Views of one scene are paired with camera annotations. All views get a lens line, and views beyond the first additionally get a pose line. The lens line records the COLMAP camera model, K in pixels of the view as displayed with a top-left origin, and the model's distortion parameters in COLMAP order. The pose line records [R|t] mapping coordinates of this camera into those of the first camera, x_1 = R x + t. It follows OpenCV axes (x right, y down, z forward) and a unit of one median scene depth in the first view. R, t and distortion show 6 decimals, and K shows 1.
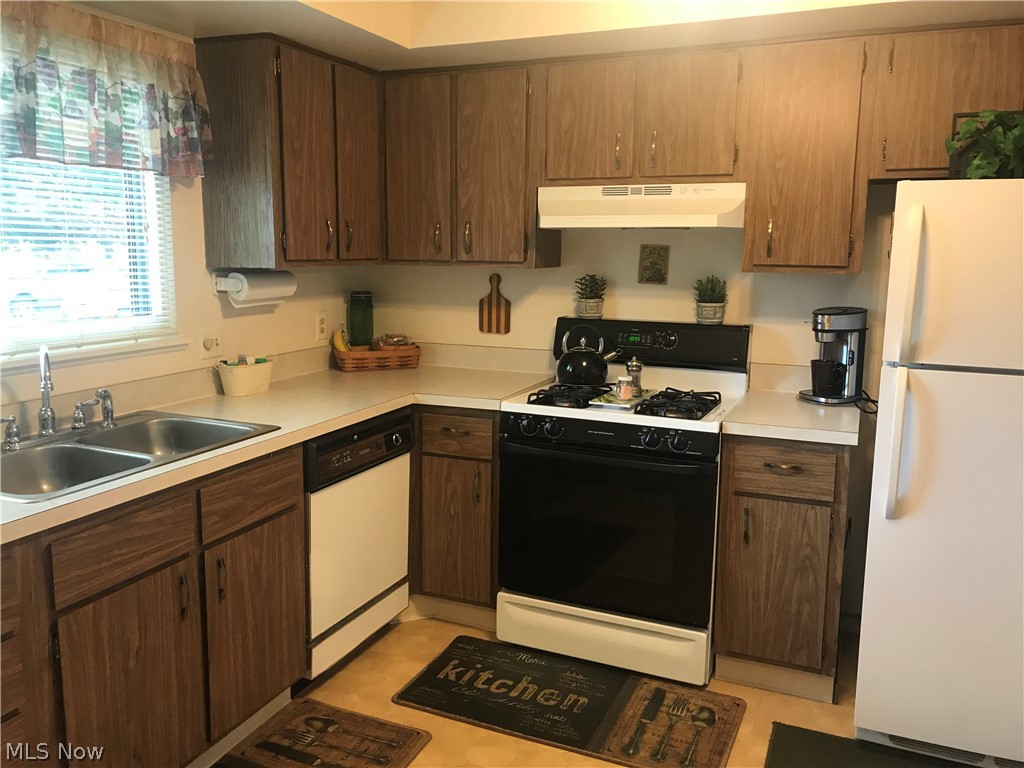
lens RADIAL K [[836.0, 0, 509.9], [0, 836.0, 376.9], [0, 0, 1]] dist [0.023572, -0.018343]
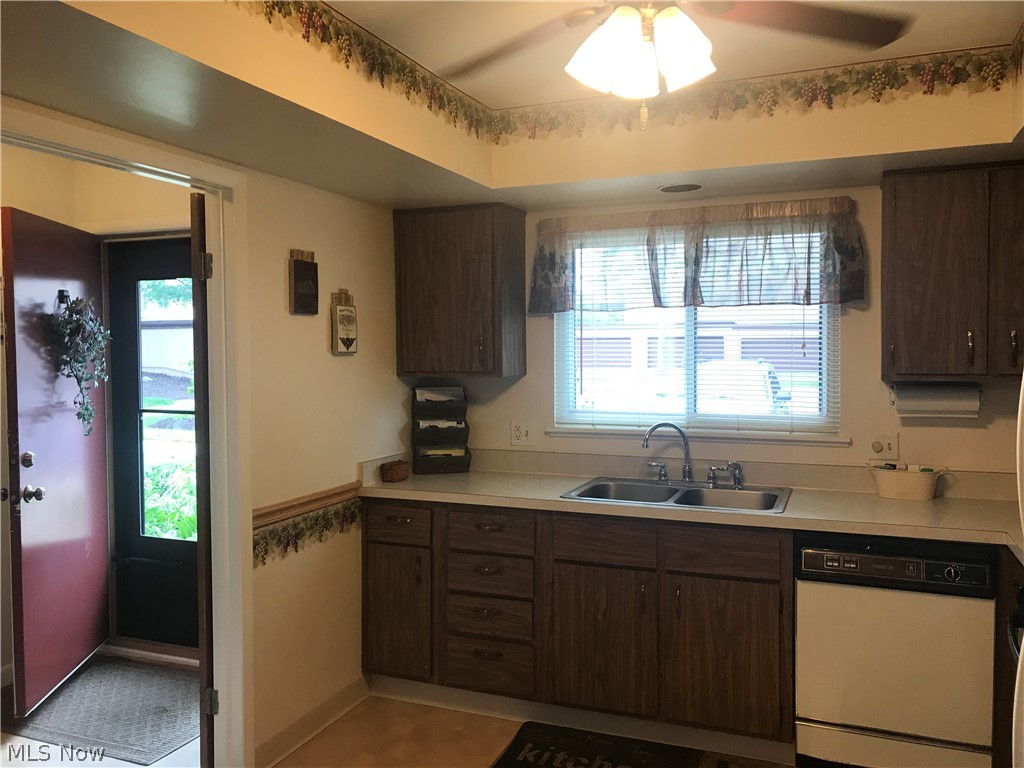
lens RADIAL K [[836.0, 0, 509.7], [0, 836.0, 376.5], [0, 0, 1]] dist [0.023572, -0.018343]
pose [[0.005046, 0.024104, -0.999697, 0.965166], [-0.149164, 0.988543, 0.023083, -0.107672], [0.988800, 0.149003, 0.008584, 0.625237]]
